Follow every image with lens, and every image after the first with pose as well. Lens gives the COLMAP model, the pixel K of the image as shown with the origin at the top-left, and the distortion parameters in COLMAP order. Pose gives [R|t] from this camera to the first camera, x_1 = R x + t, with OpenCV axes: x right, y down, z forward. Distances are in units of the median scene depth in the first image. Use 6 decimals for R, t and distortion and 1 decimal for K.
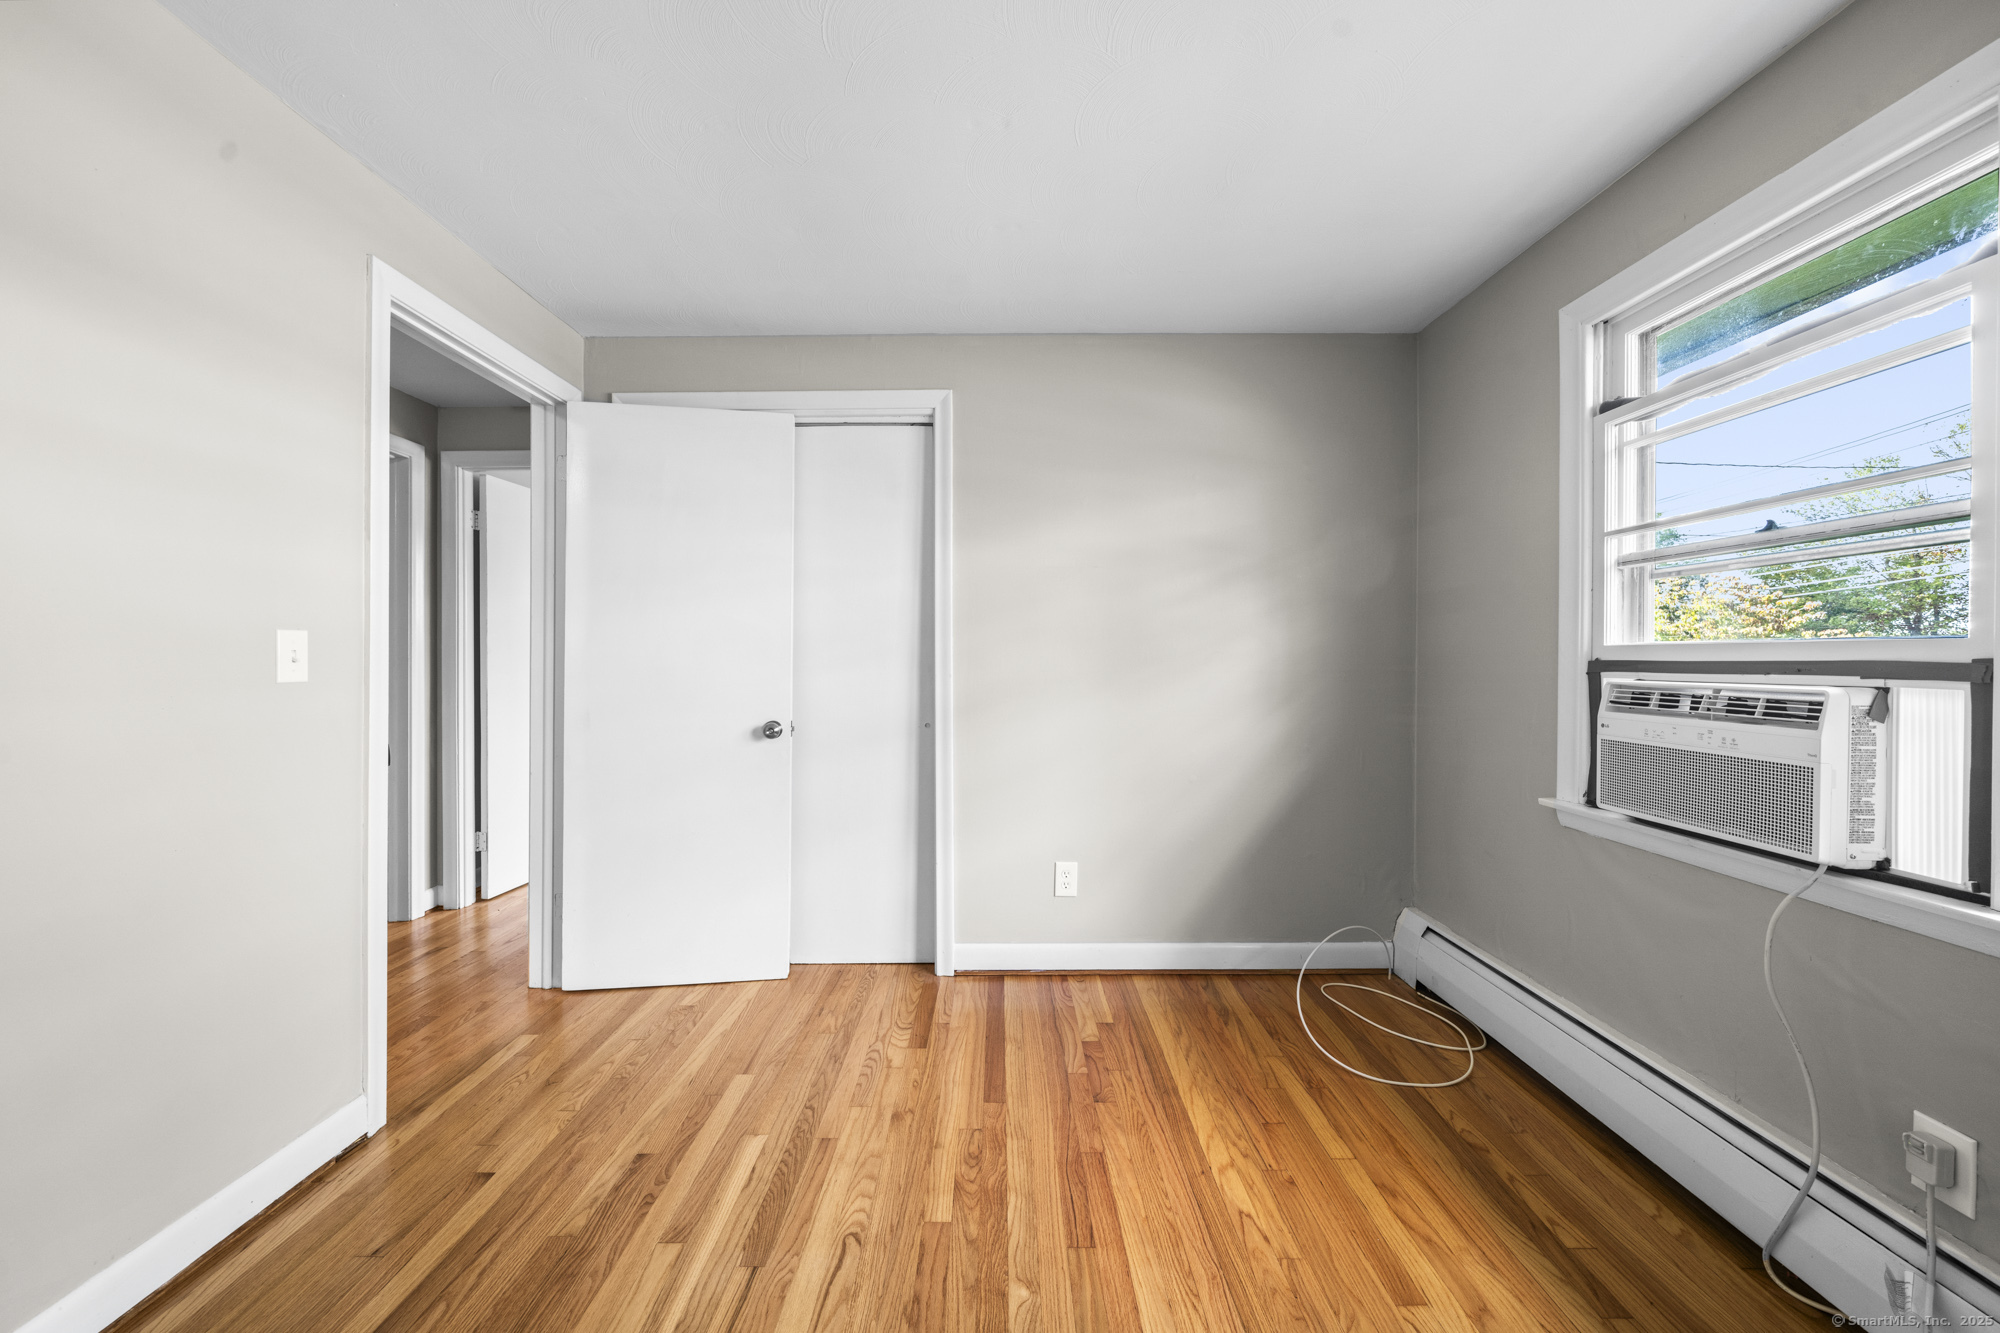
lens RADIAL K [[736.4, 0, 995.2], [0, 736.4, 673.3], [0, 0, 1]] dist [-0.001364, -0.000093]
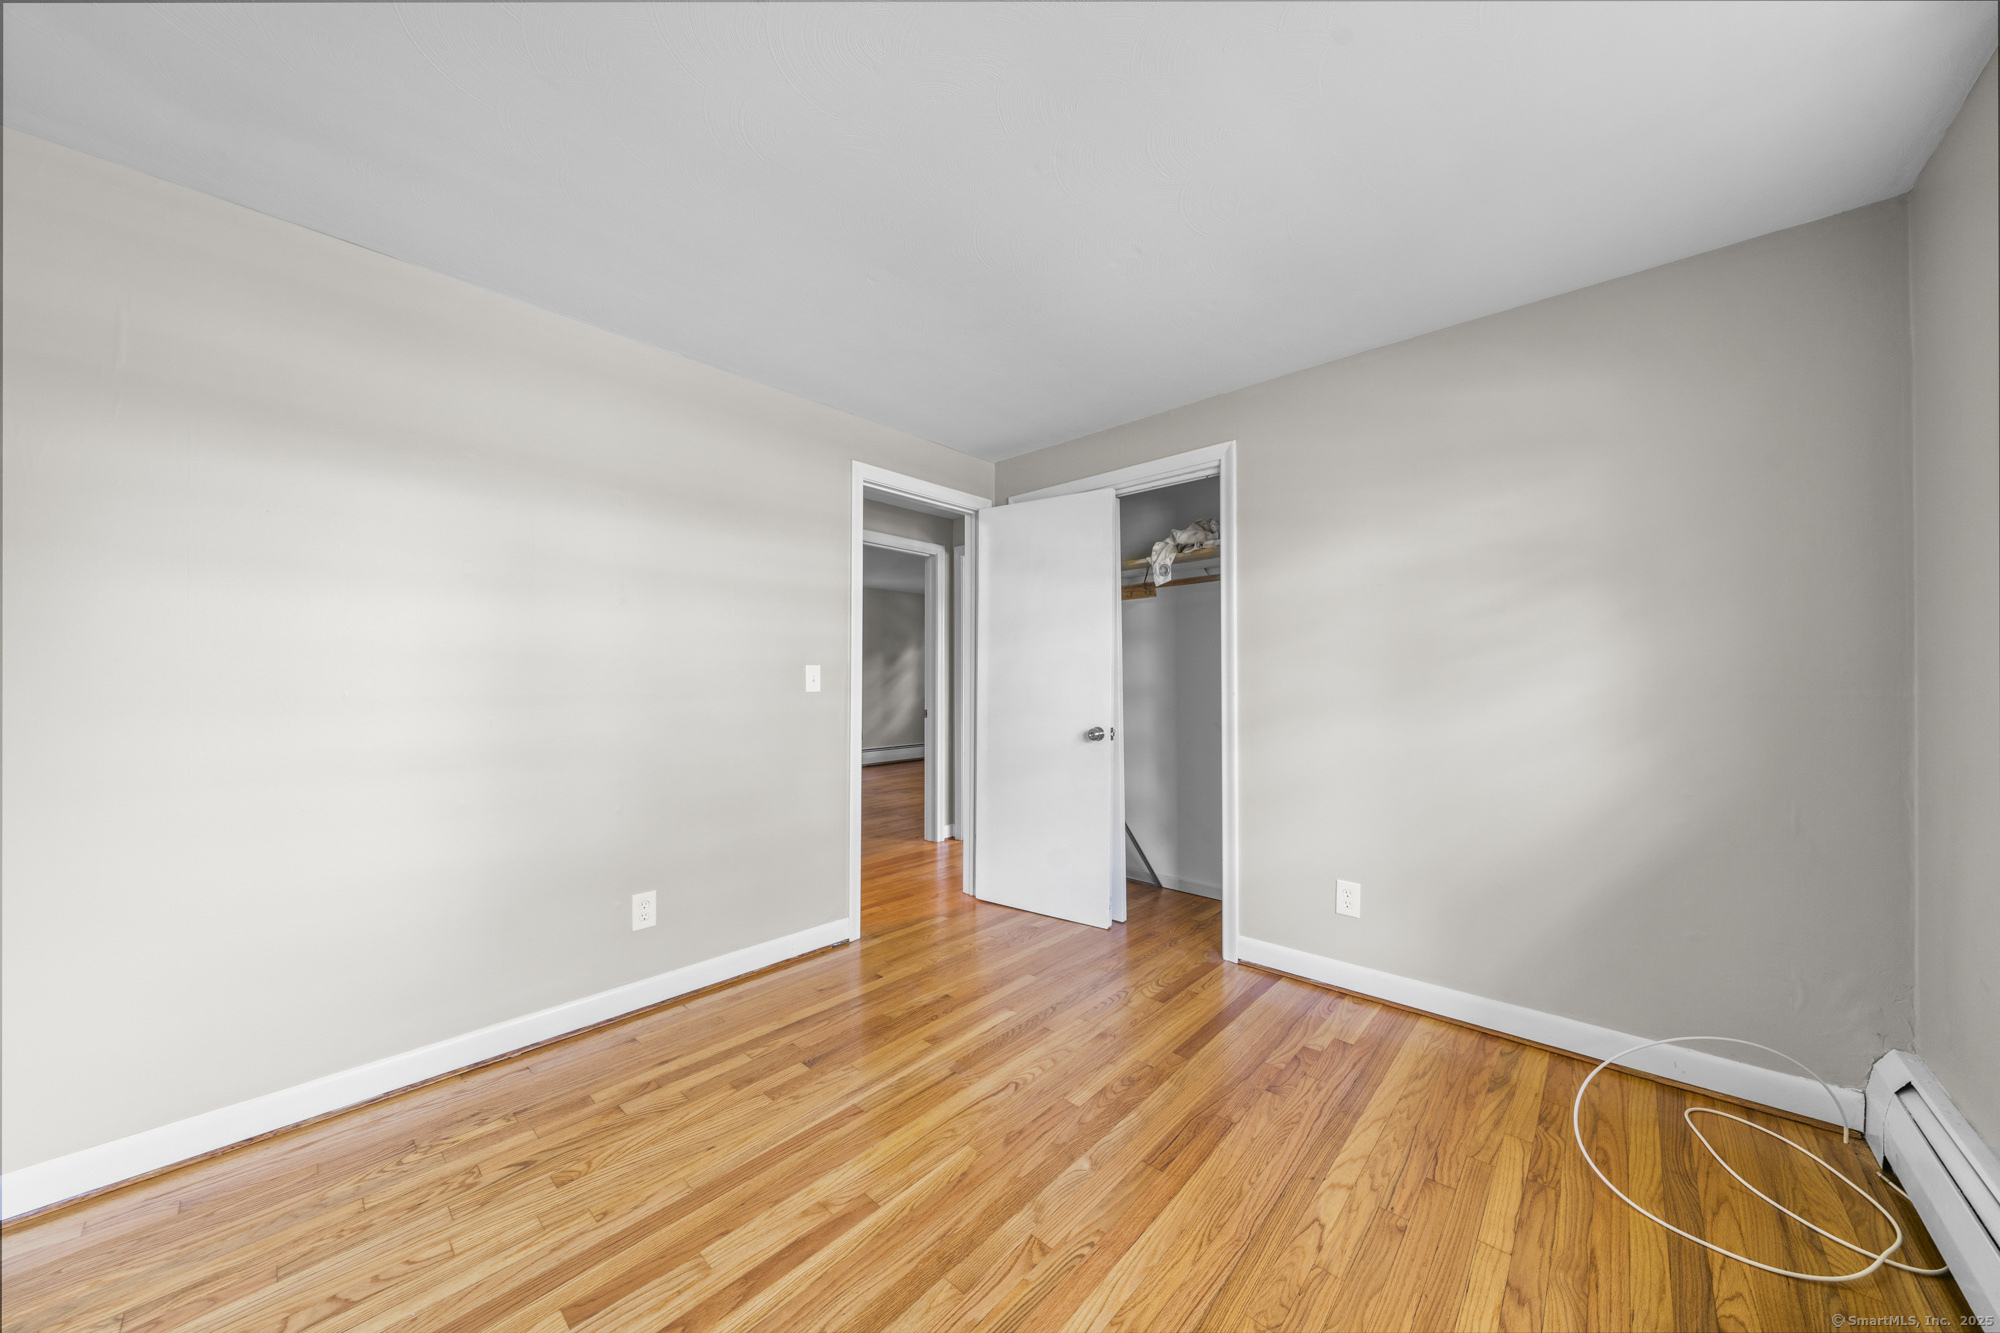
lens RADIAL K [[677.6, 0, 1010.3], [0, 677.6, 681.0], [0, 0, 1]] dist [-0.001507, 0.000089]
pose [[0.745916, 0.001039, -0.666039, 0.512716], [-0.011556, 0.999868, -0.011382, -0.000062], [0.665939, 0.016187, 0.745830, 0.002339]]
